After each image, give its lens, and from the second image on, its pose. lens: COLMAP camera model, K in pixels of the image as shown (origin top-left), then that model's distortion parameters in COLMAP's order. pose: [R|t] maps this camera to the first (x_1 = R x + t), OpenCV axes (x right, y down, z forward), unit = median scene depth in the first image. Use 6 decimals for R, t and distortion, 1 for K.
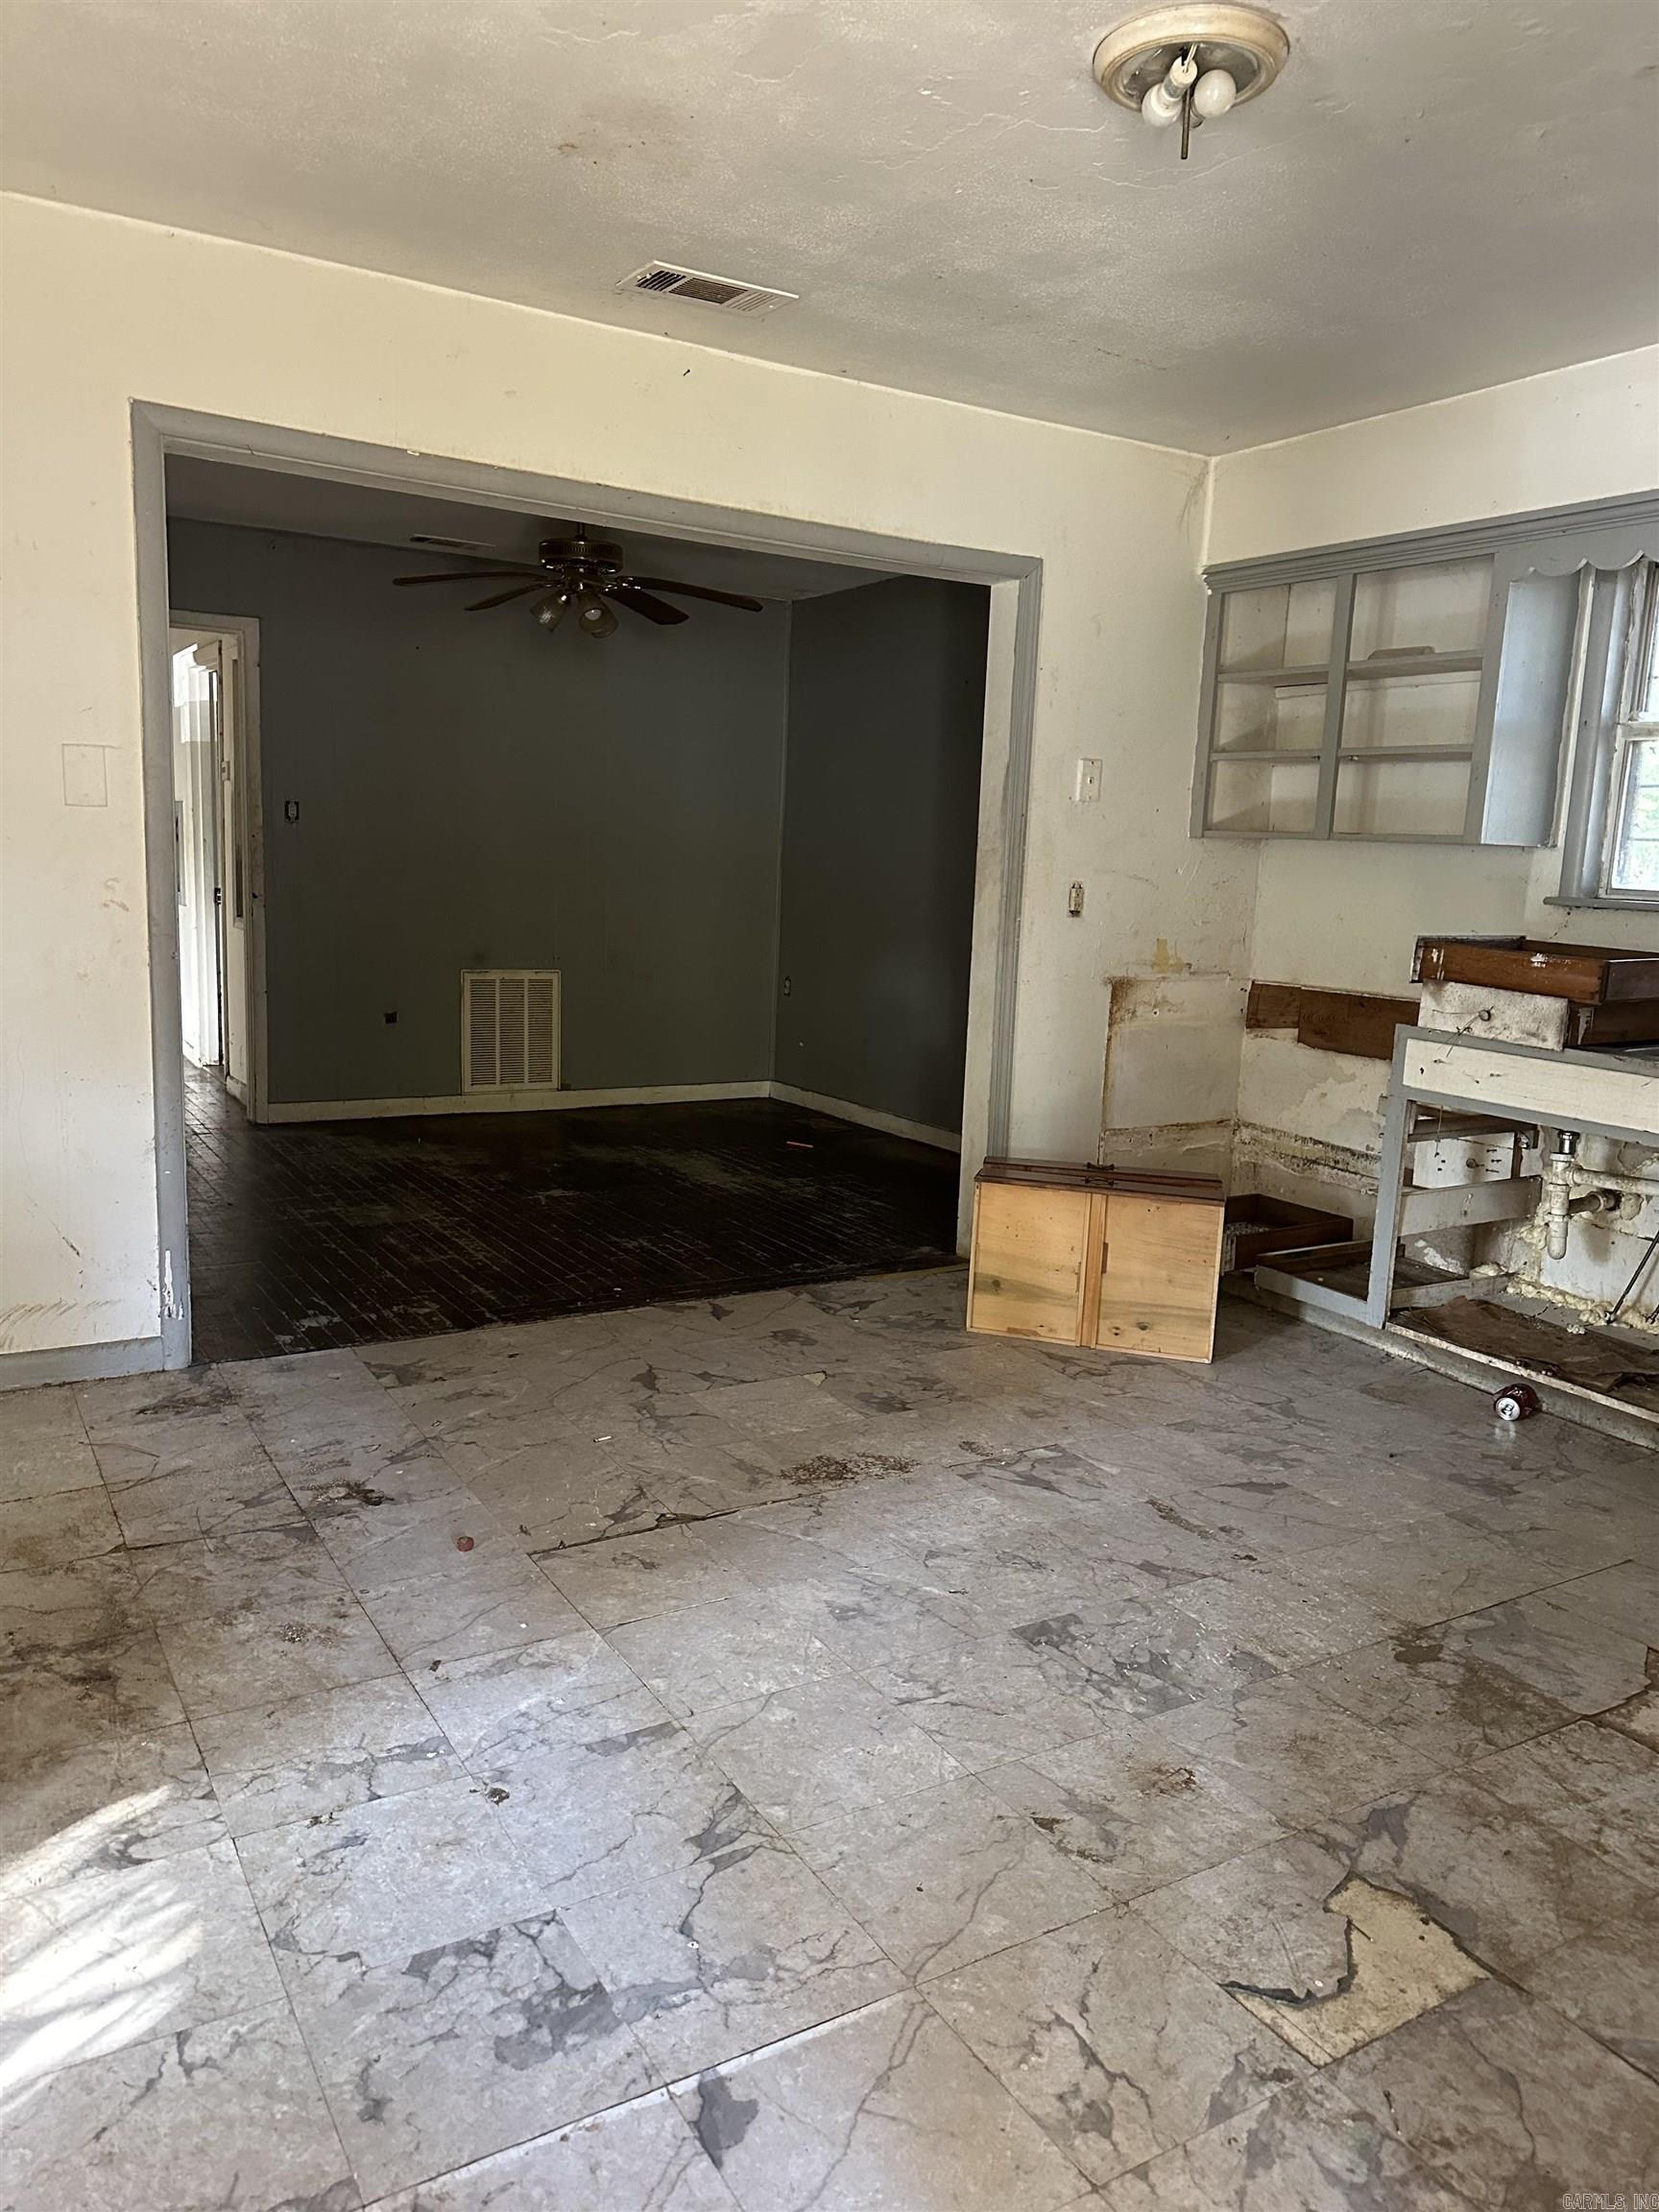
lens RADIAL K [[1518.1, 0, 829.5], [0, 1518.1, 1106.0], [0, 0, 1]] dist [0.172127, -0.365505]
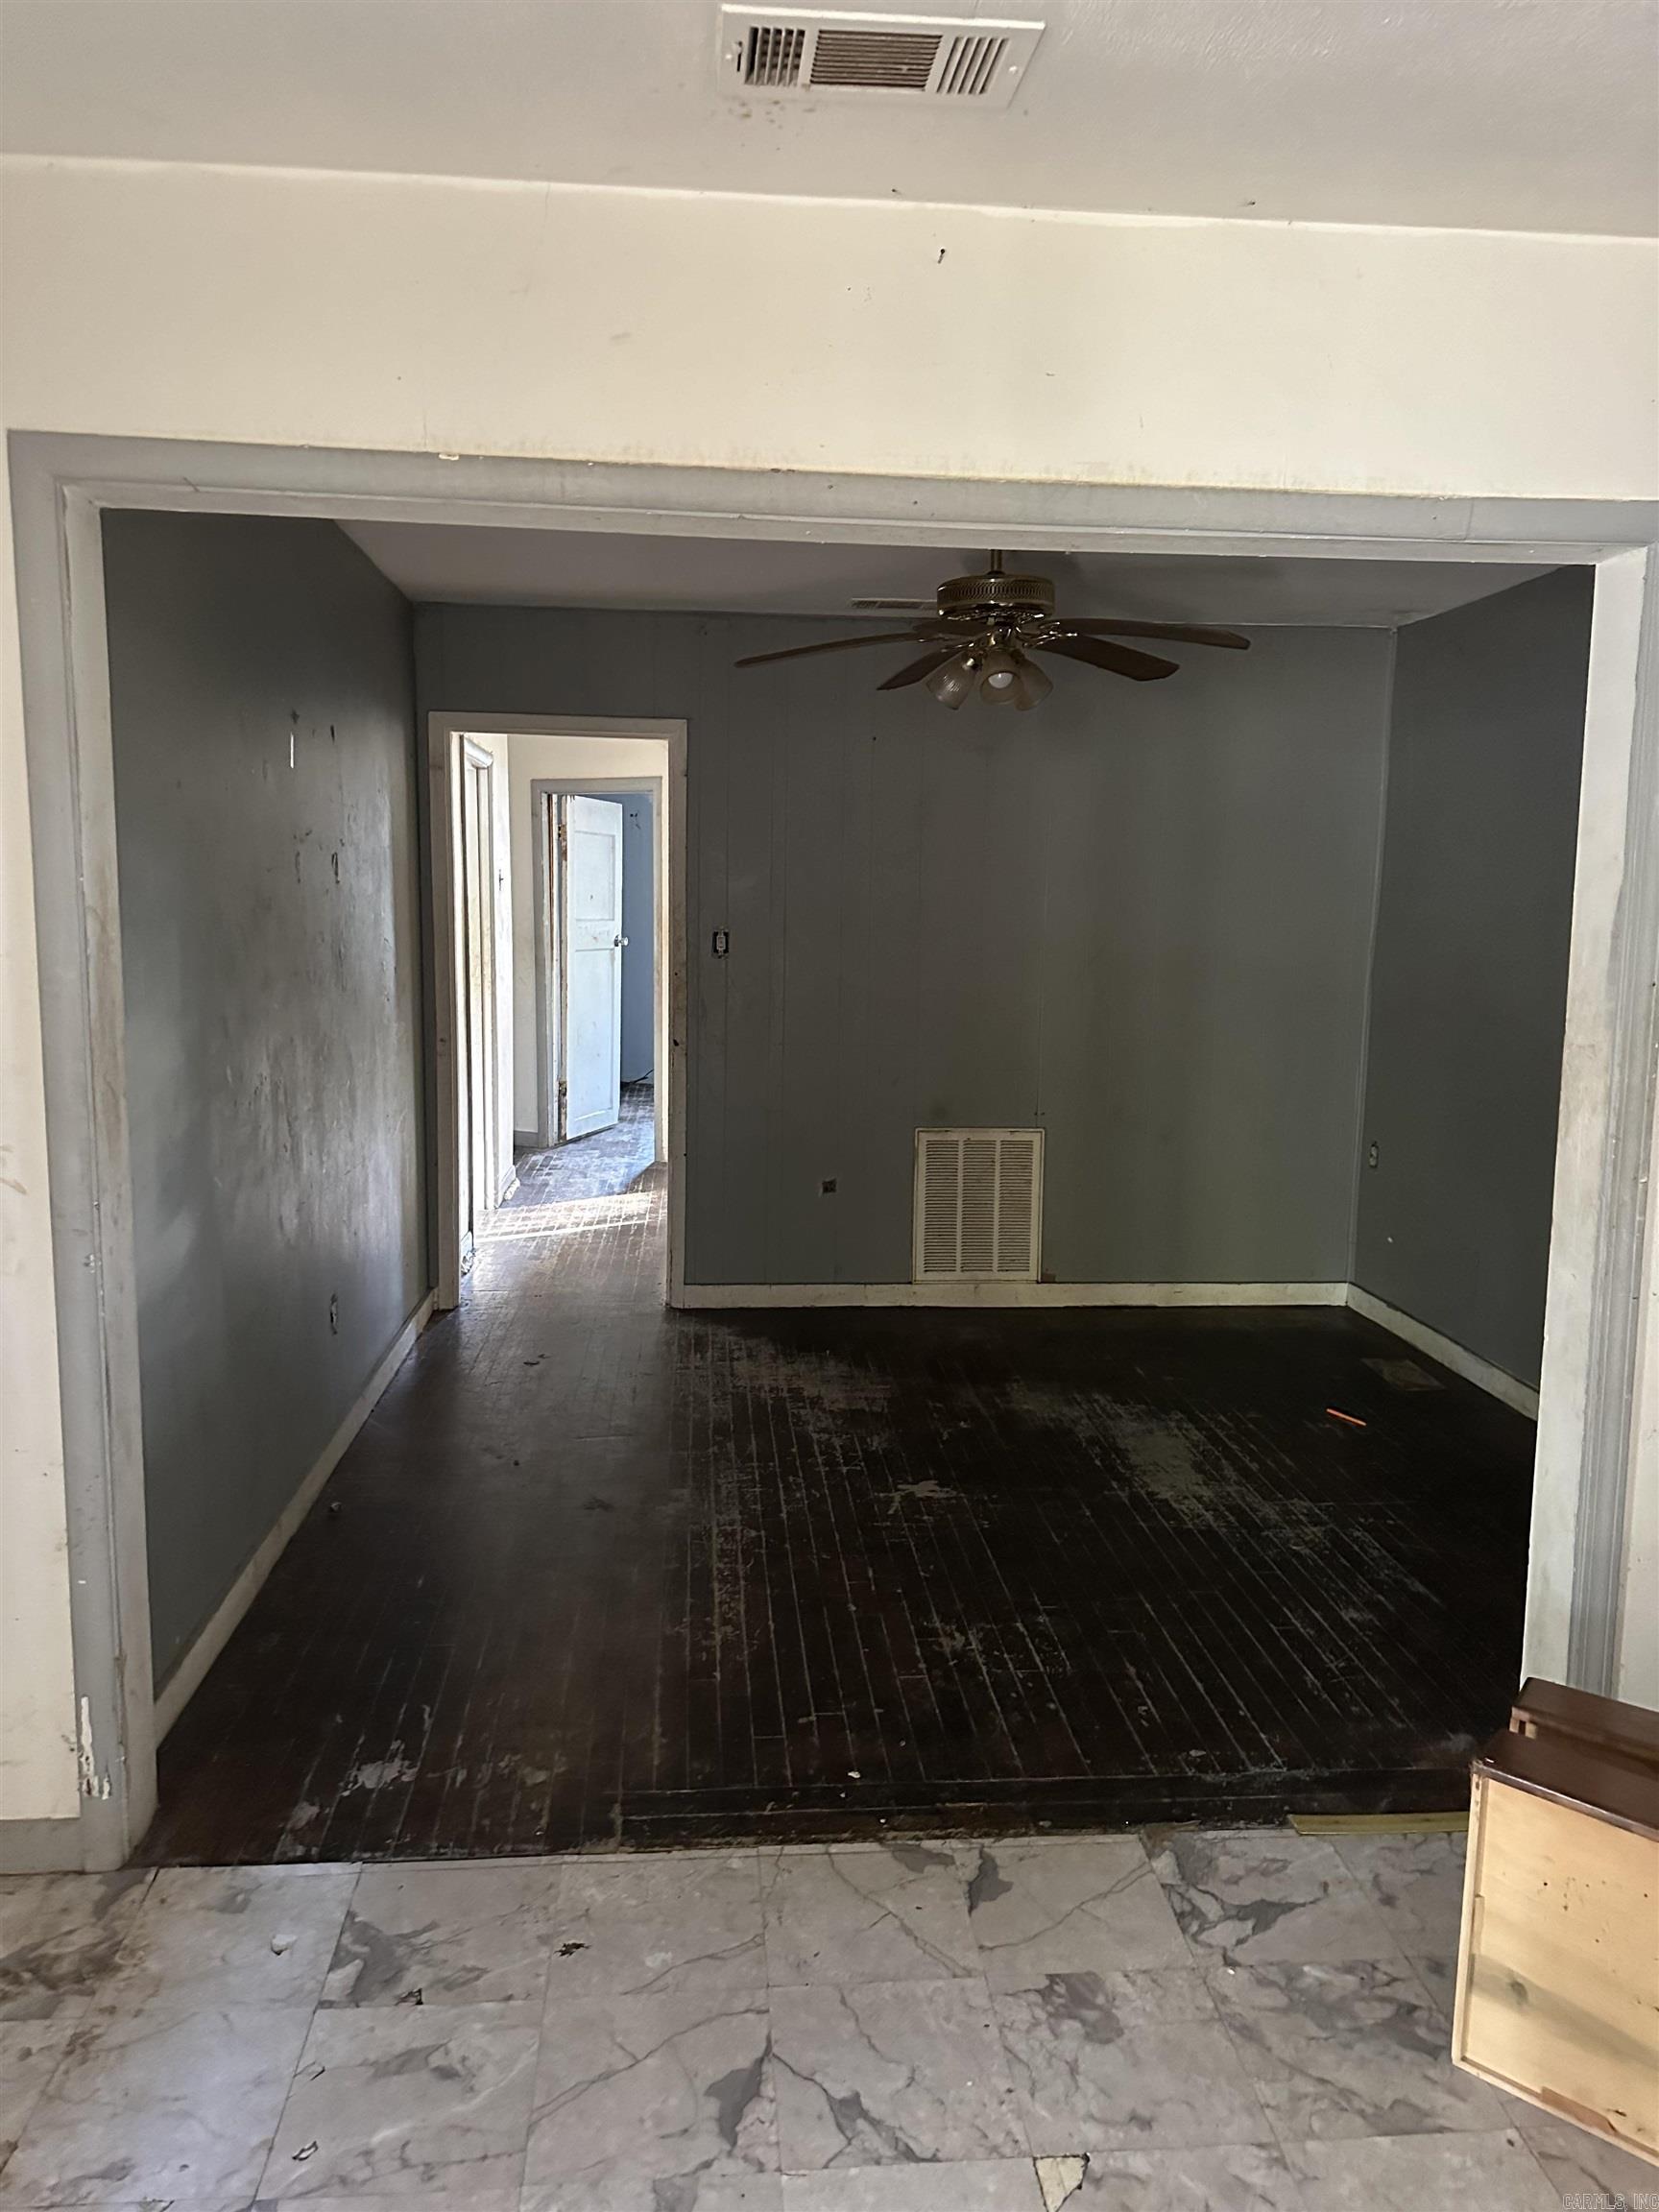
lens RADIAL K [[1539.3, 0, 828.9], [0, 1539.3, 1083.9], [0, 0, 1]] dist [0.099452, -0.140801]
pose [[0.897291, 0.029948, -0.440423, 0.113143], [-0.052290, 0.997883, -0.038679, -0.124793], [0.438332, 0.057736, 0.896957, 0.414153]]
